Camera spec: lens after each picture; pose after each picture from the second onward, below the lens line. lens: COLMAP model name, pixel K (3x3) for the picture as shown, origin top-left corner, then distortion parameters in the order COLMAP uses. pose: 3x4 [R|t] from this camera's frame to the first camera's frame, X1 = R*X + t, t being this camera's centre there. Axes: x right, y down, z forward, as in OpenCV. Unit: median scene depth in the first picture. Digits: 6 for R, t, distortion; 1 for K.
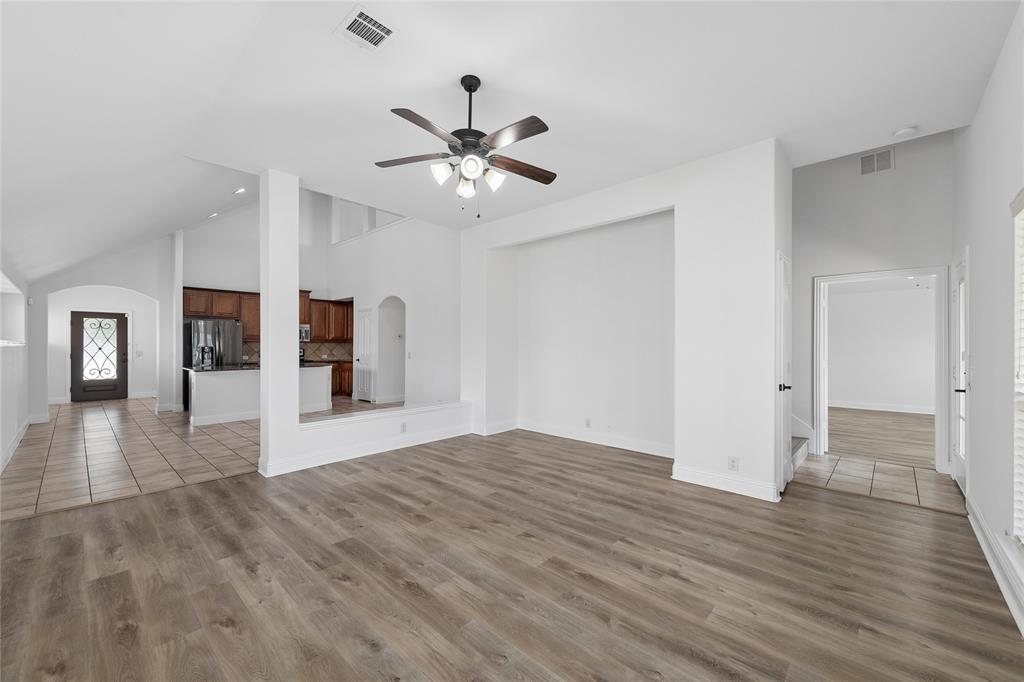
lens RADIAL K [[405.1, 0, 512.1], [0, 405.1, 348.5], [0, 0, 1]] dist [0.017633, -0.006346]
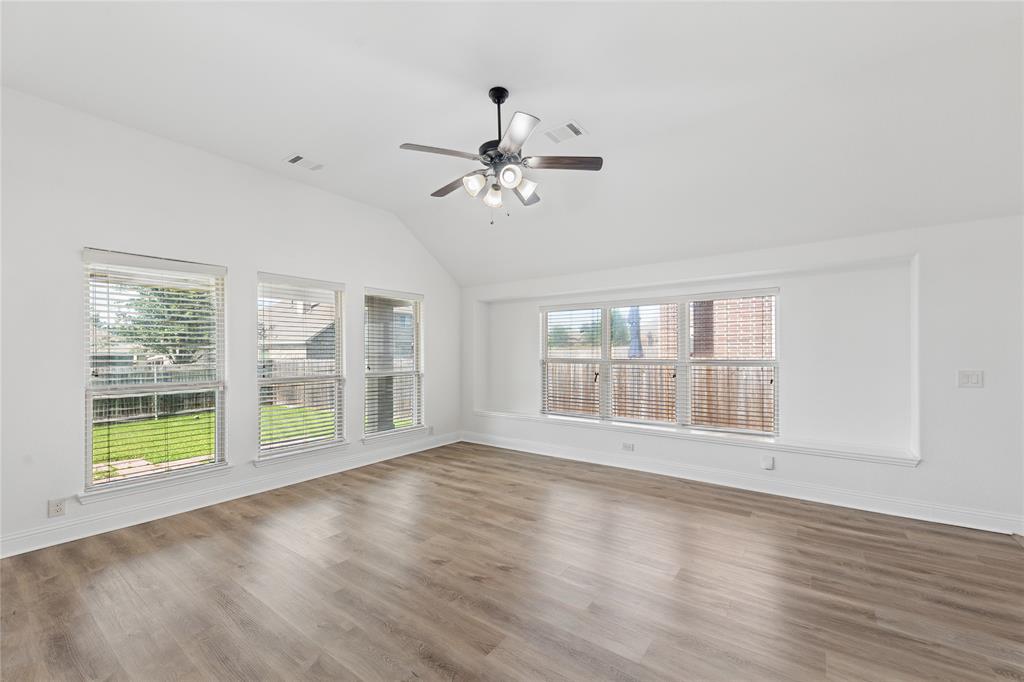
lens RADIAL K [[405.1, 0, 512.1], [0, 405.1, 348.5], [0, 0, 1]] dist [0.017633, -0.006346]
pose [[-0.993751, 0.001442, -0.111609, -0.018409], [0.001072, 0.999994, 0.003377, -0.008947], [0.111614, 0.003237, -0.993746, 1.607730]]
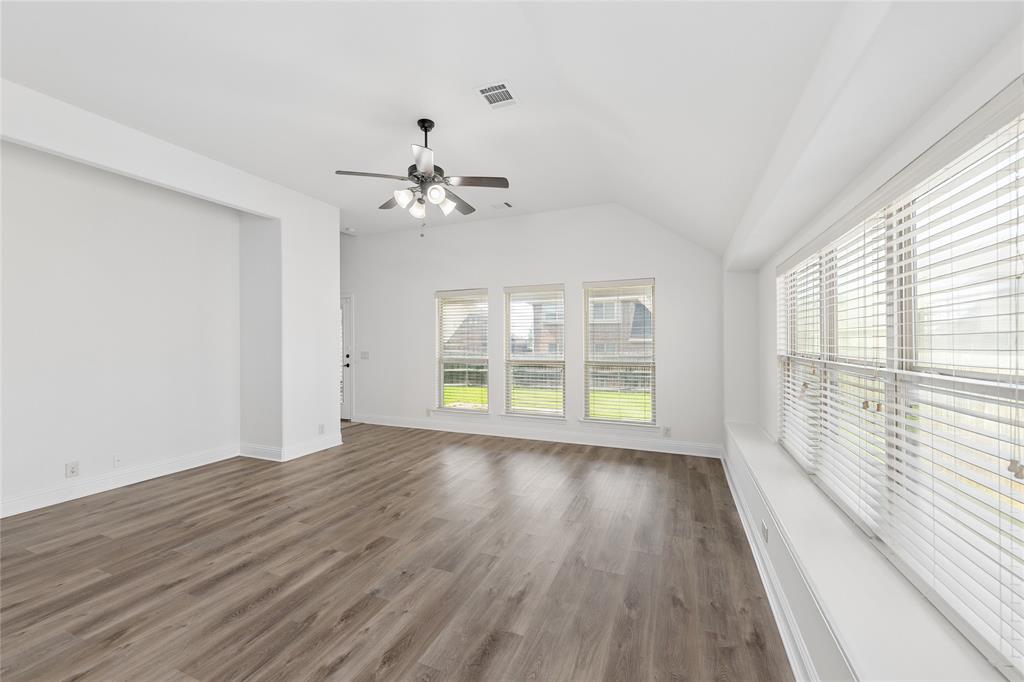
lens RADIAL K [[405.1, 0, 512.1], [0, 405.1, 348.5], [0, 0, 1]] dist [0.017633, -0.006346]
pose [[-0.352418, -0.016798, 0.935692, -1.051112], [0.013484, 0.999644, 0.023025, -0.014188], [-0.935745, 0.020731, -0.352066, 0.954657]]
